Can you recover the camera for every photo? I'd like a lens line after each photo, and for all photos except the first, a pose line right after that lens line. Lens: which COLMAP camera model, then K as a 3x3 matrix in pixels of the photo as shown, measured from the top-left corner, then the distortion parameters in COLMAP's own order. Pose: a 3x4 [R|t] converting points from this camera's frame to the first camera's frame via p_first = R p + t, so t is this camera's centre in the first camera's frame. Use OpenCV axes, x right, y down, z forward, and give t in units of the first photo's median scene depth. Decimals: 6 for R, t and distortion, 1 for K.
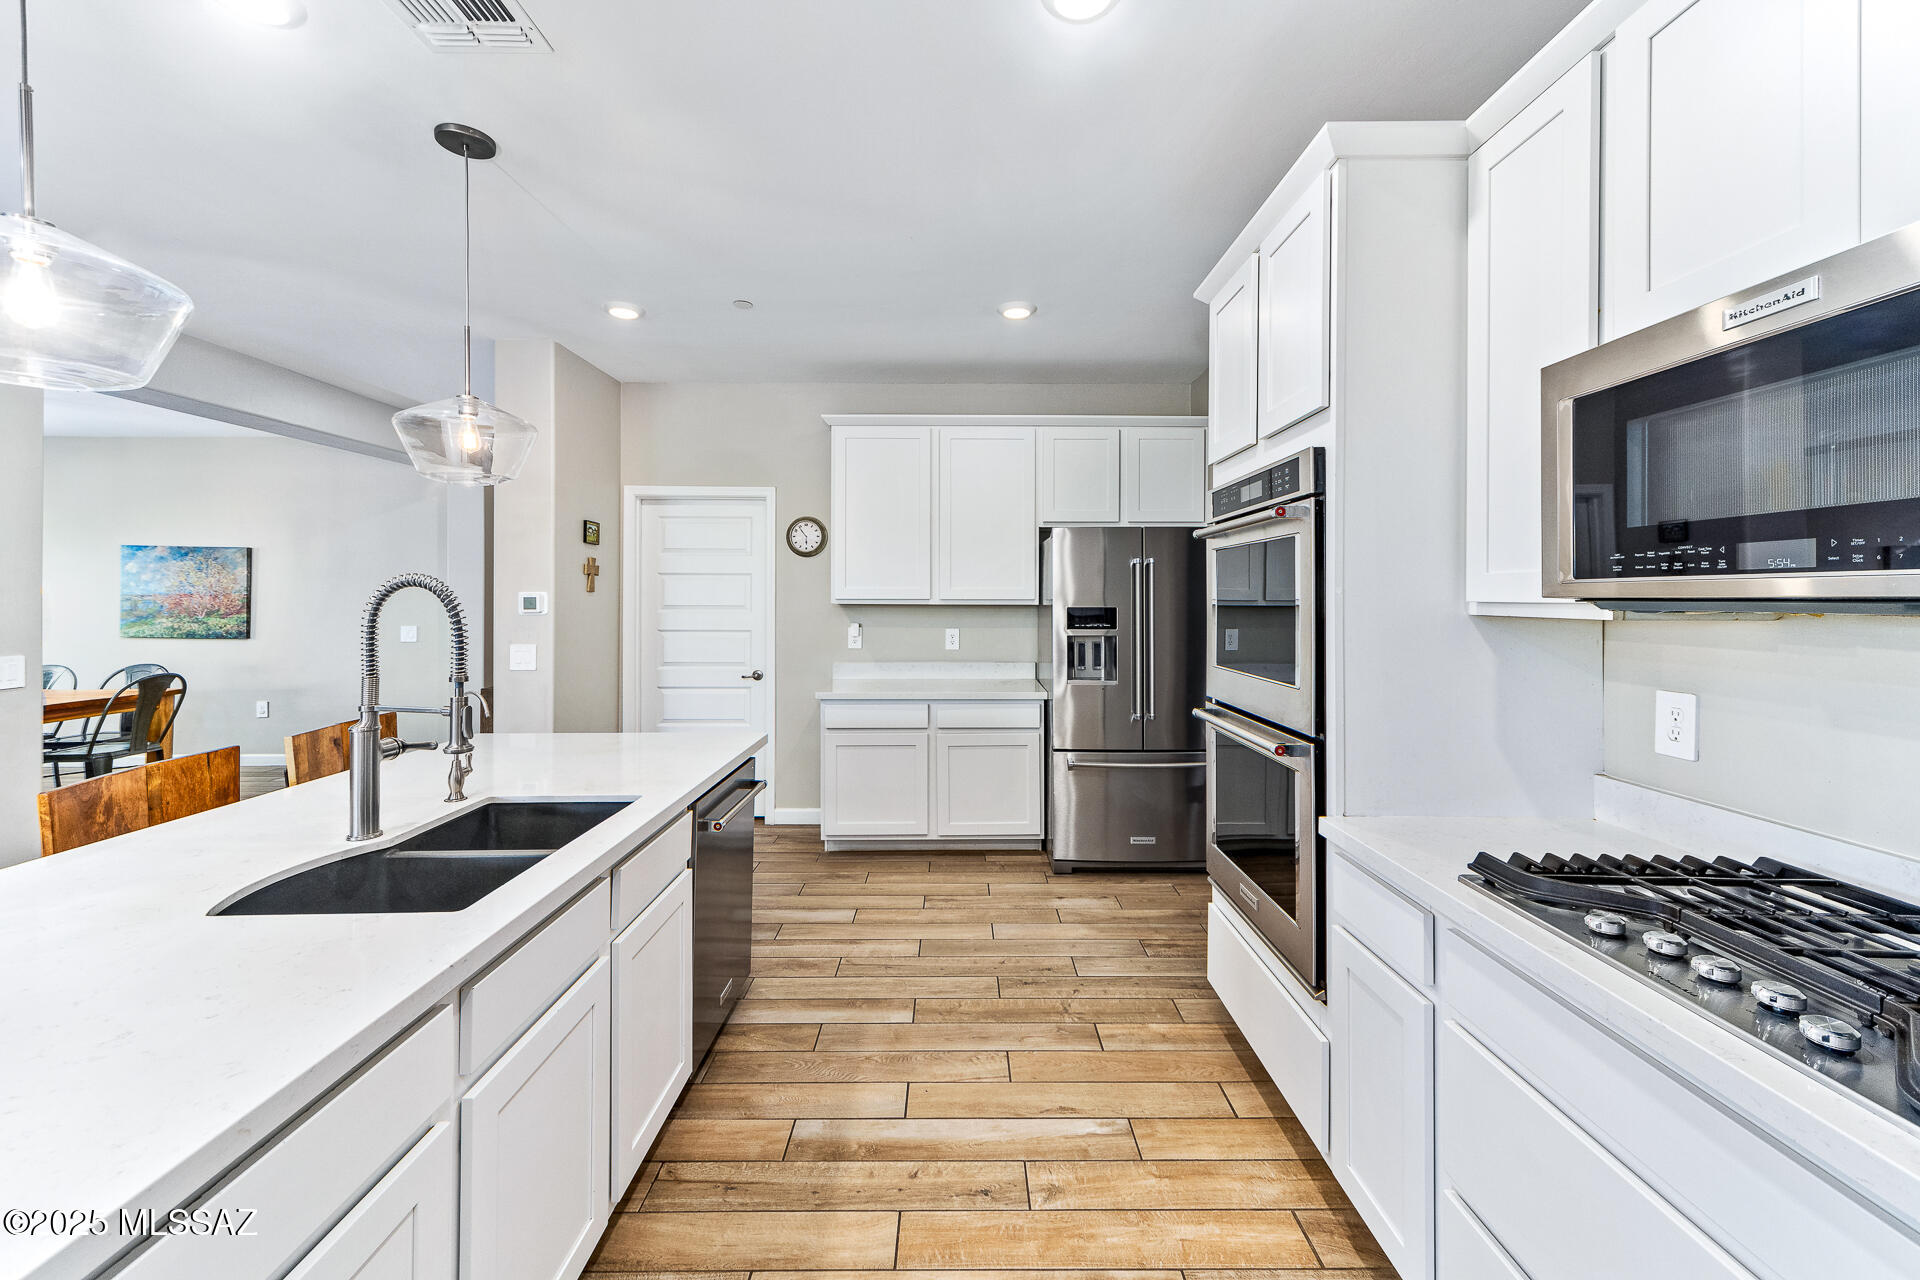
lens RADIAL K [[756.6, 0, 966.0], [0, 756.6, 594.3], [0, 0, 1]] dist [0.012803, 0.000133]
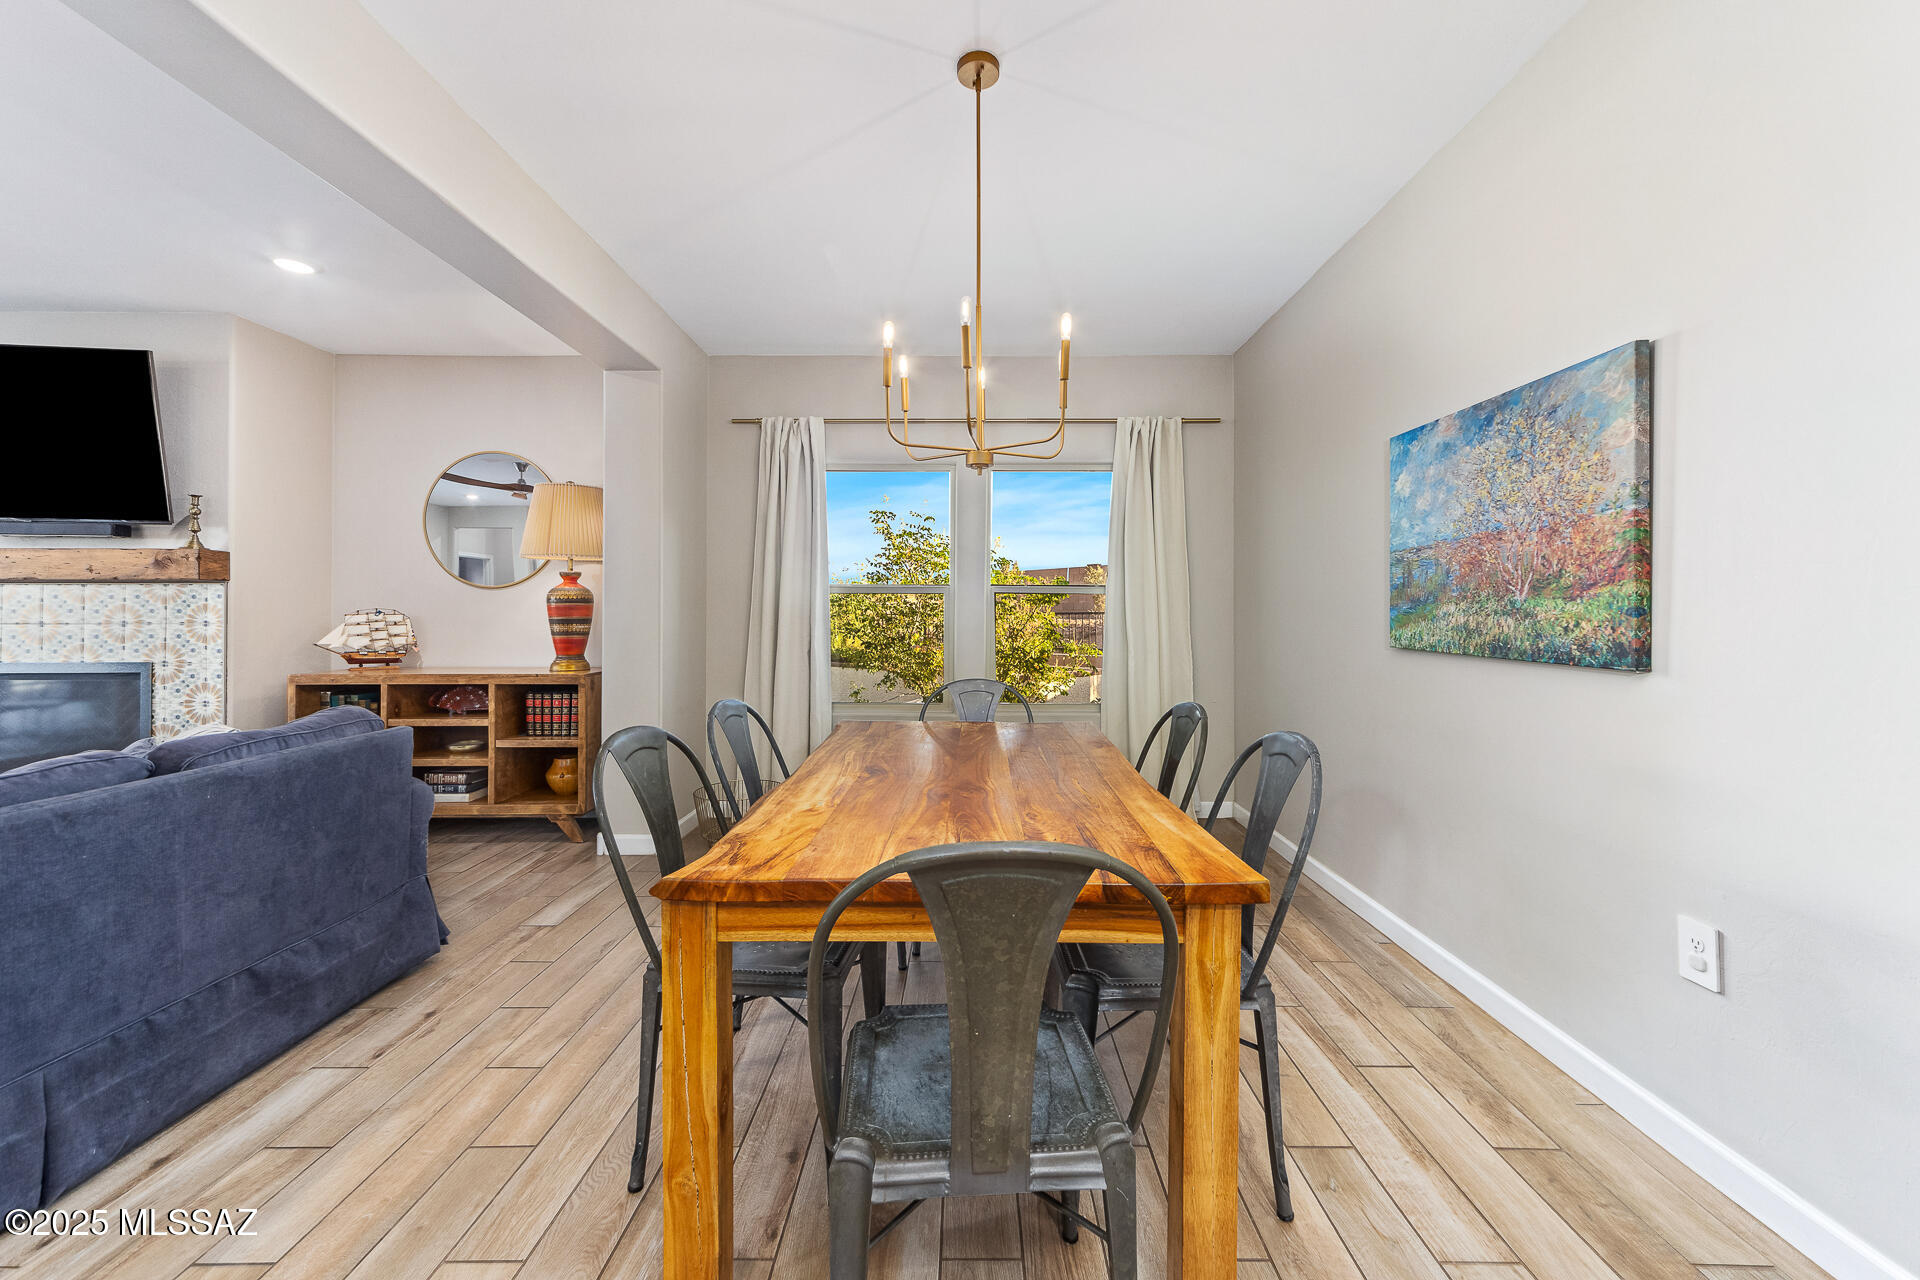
lens RADIAL K [[749.8, 0, 965.7], [0, 749.8, 612.2], [0, 0, 1]] dist [0.010853, 0.000251]
pose [[-0.015135, -0.006023, -0.999867, -0.847640], [0.004576, 0.999971, -0.006093, 0.047350], [0.999875, -0.004668, -0.015107, 0.972100]]
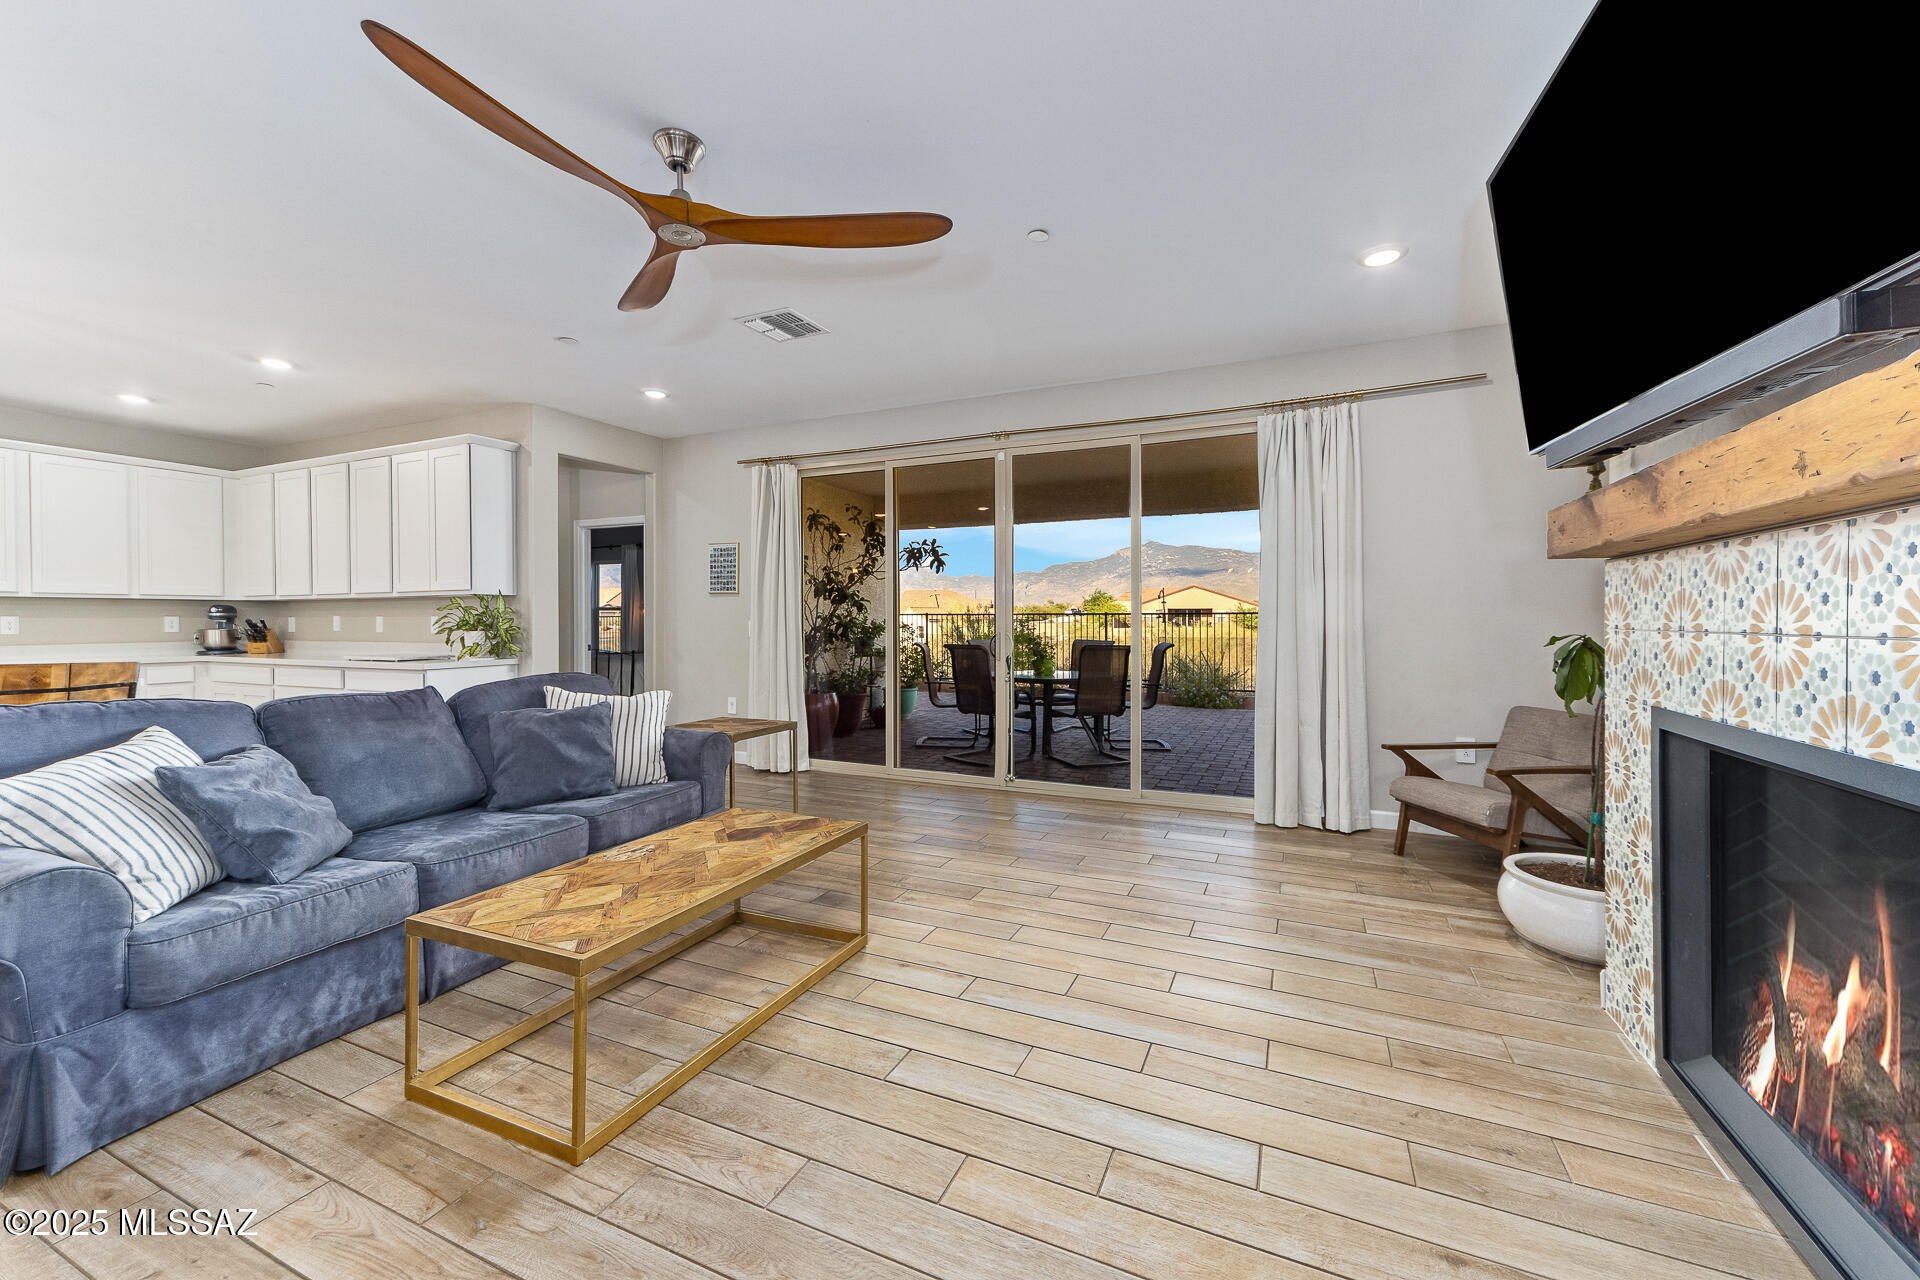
lens RADIAL K [[749.8, 0, 965.7], [0, 749.8, 612.2], [0, 0, 1]] dist [0.010853, 0.000251]
pose [[-0.905219, 0.004728, 0.424918, -1.443834], [-0.000192, 0.999933, -0.011534, 0.044918], [-0.424944, -0.010522, -0.905158, 0.429918]]
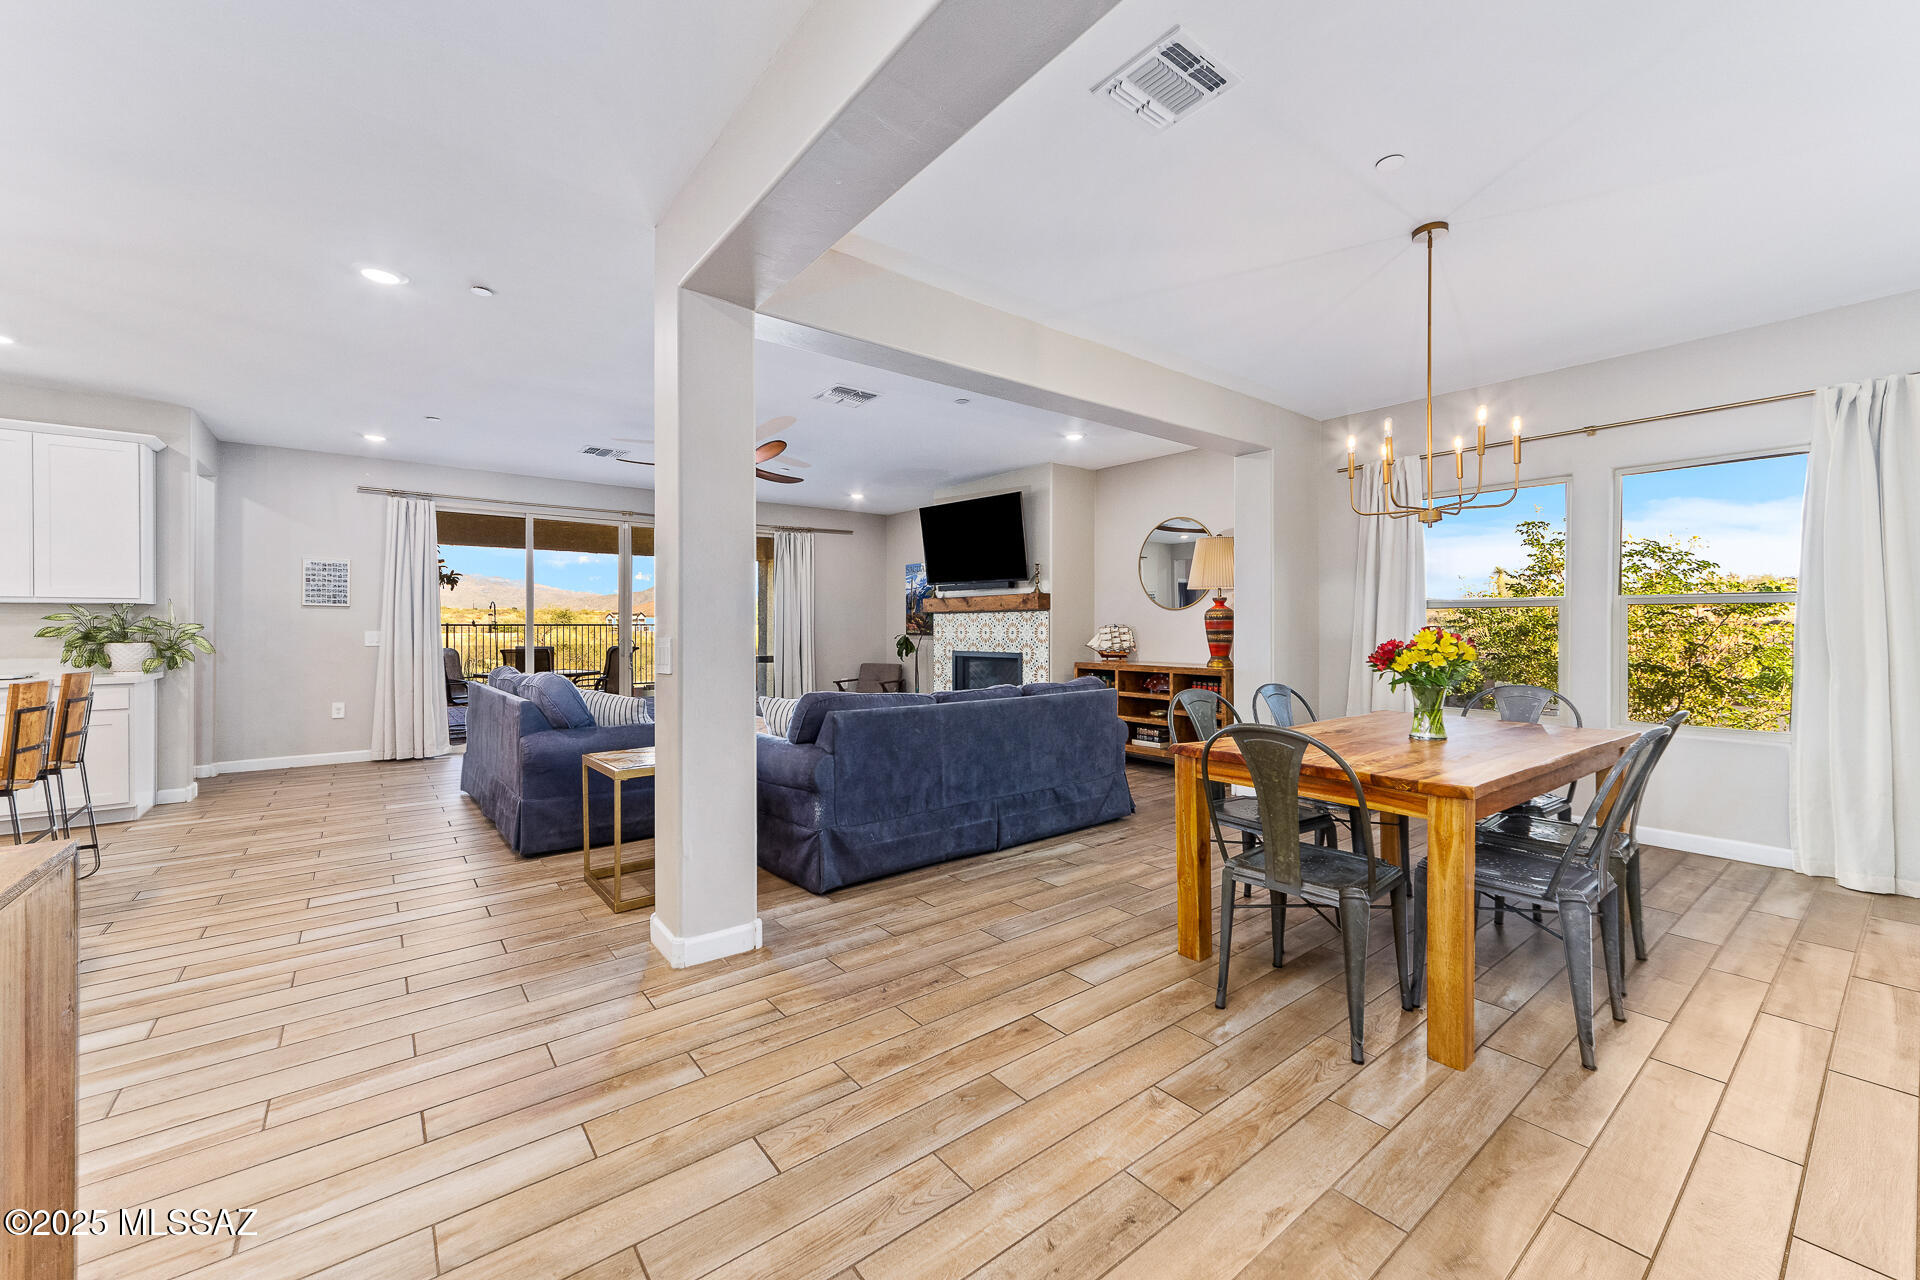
lens RADIAL K [[750.3, 0, 964.1], [0, 750.3, 626.8], [0, 0, 1]] dist [0.008979, 0.000004]
pose [[-0.790297, -0.000984, -0.612723, -0.628008], [0.002989, 0.999981, -0.005461, 0.046808], [0.612716, -0.006147, -0.790279, 1.212998]]
